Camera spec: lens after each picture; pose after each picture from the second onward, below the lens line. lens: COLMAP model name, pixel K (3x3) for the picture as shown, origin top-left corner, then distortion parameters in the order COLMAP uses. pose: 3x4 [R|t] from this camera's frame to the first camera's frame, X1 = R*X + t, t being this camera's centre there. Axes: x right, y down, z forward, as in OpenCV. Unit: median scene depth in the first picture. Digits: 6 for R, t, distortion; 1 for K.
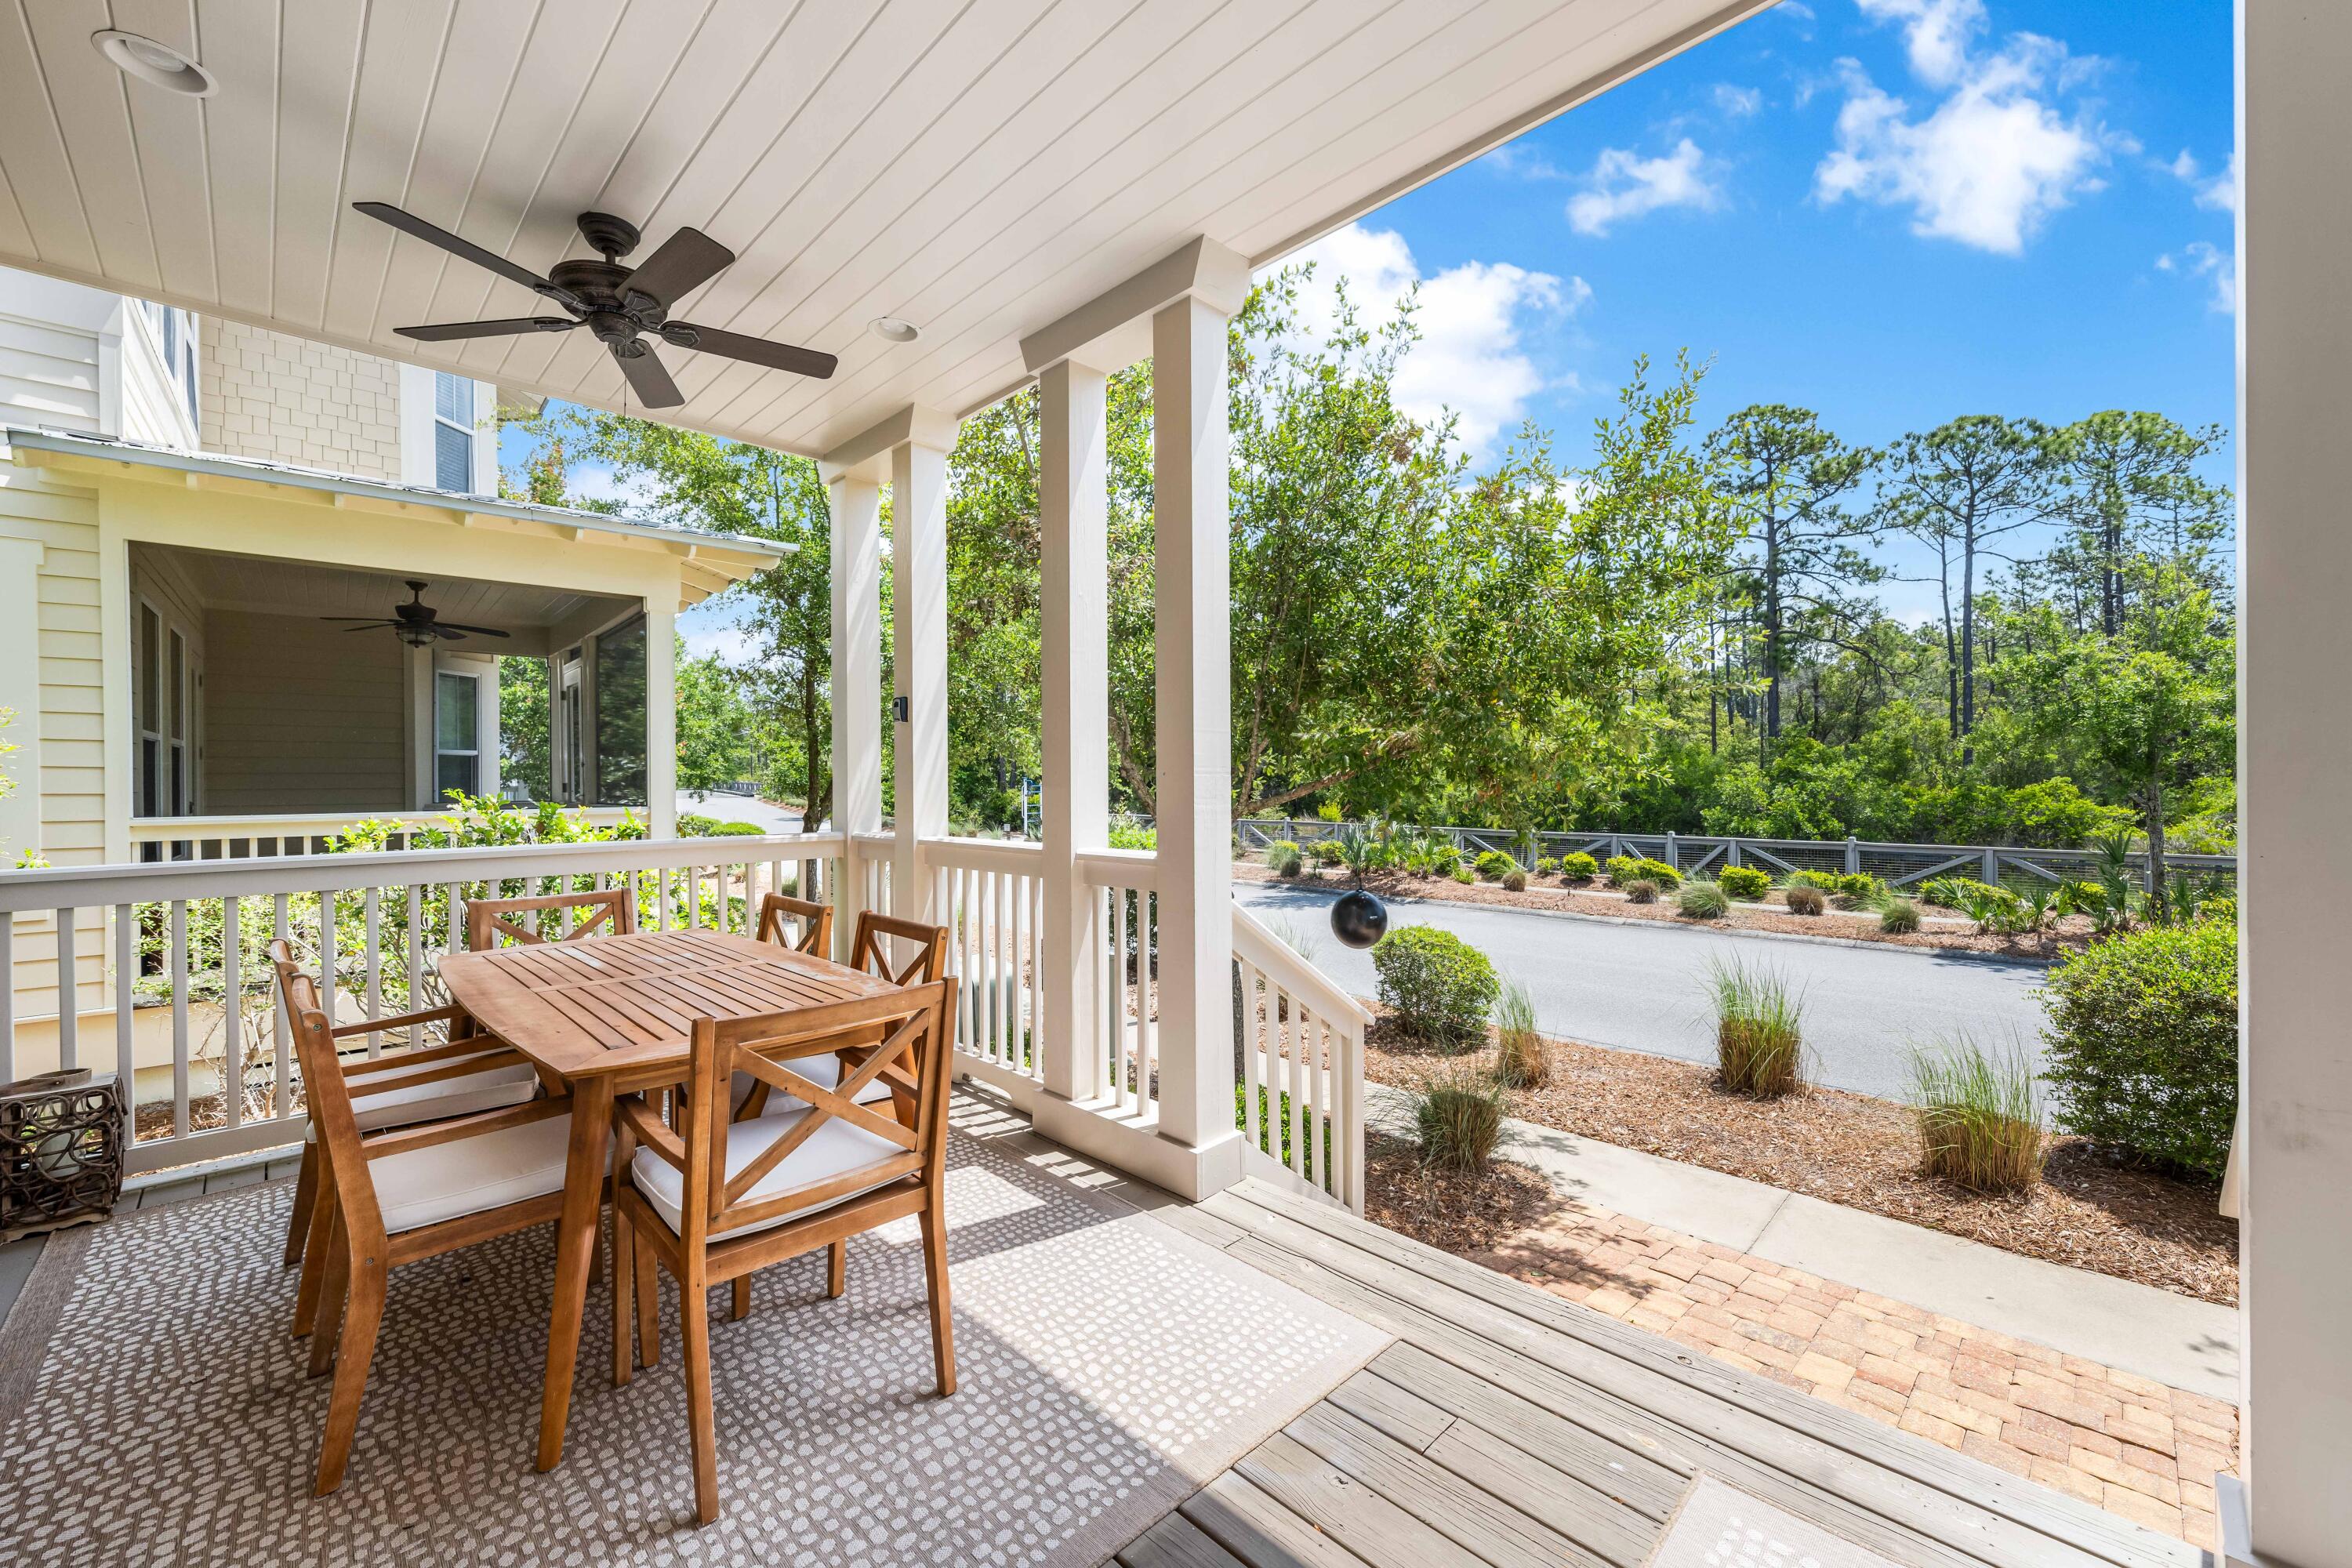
lens RADIAL K [[929.9, 0, 1170.2], [0, 929.9, 782.6], [0, 0, 1]] dist [-0.006713, 0.001414]
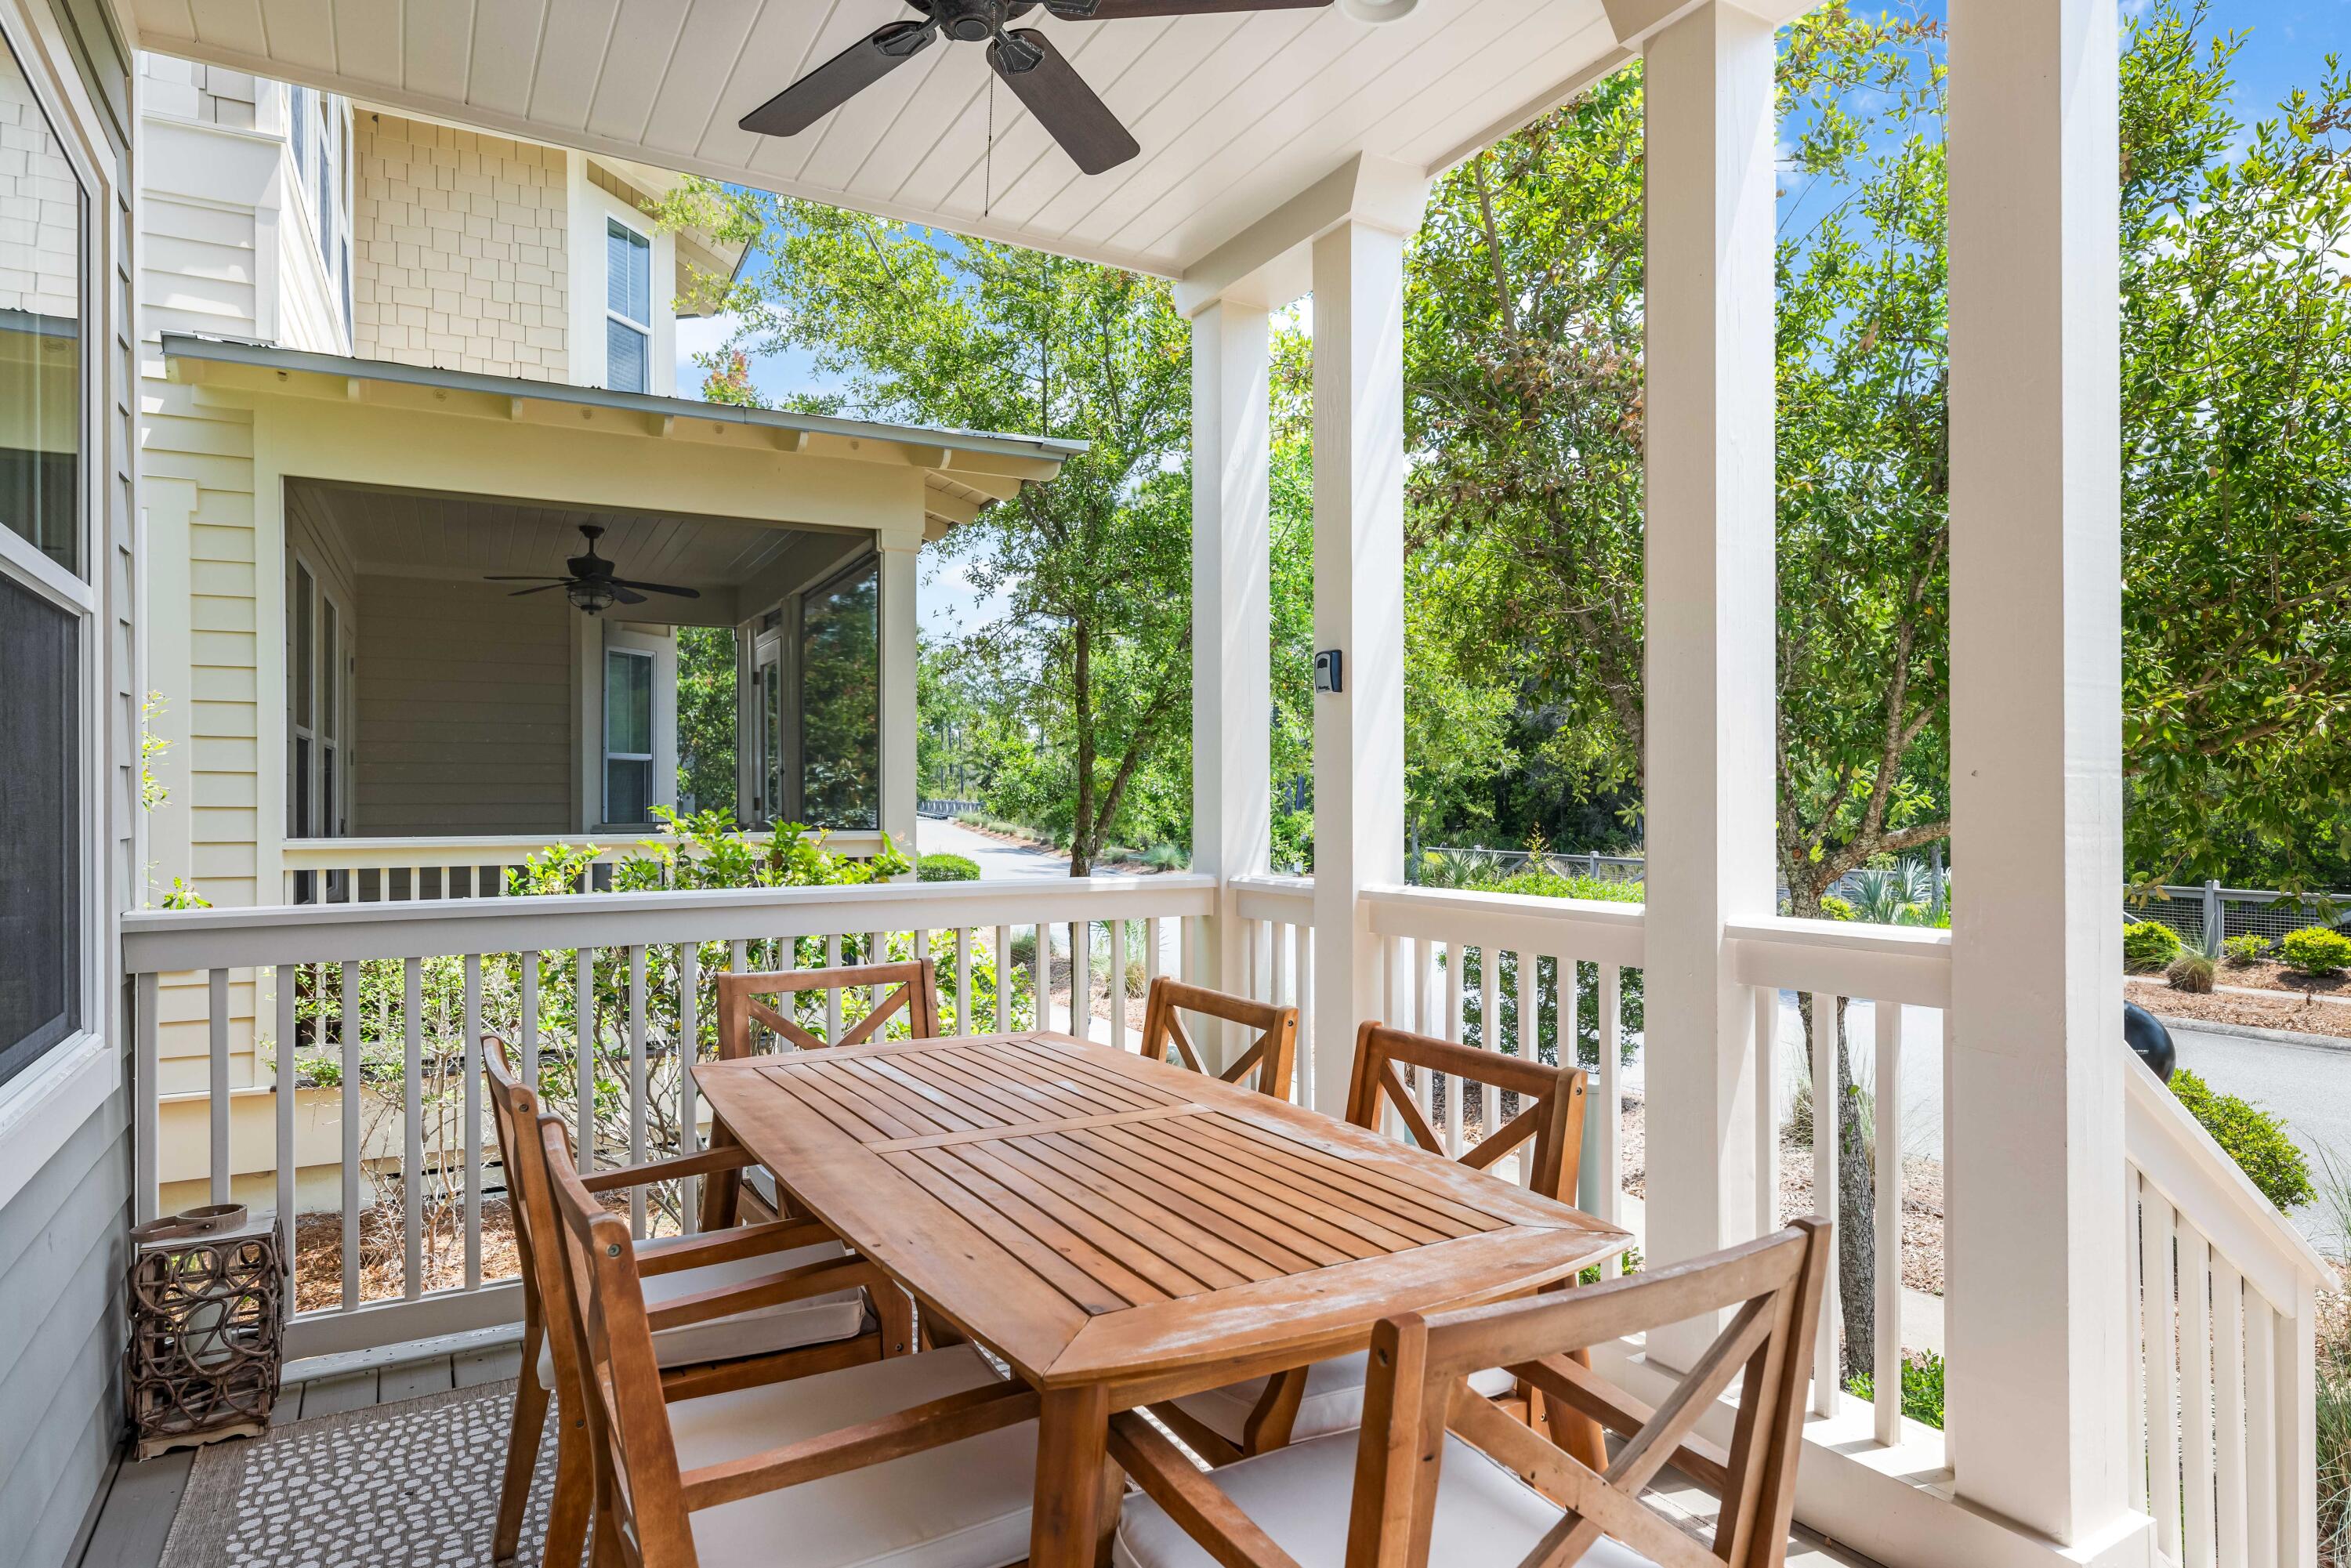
lens RADIAL K [[1351.4, 0, 1173.0], [0, 1351.4, 793.3], [0, 0, 1]] dist [0.002880, -0.003683]
pose [[0.967086, 0.002692, -0.254436, -0.146447], [-0.004346, 0.999973, -0.005940, 0.004512], [0.254413, 0.006850, 0.967071, 0.119177]]
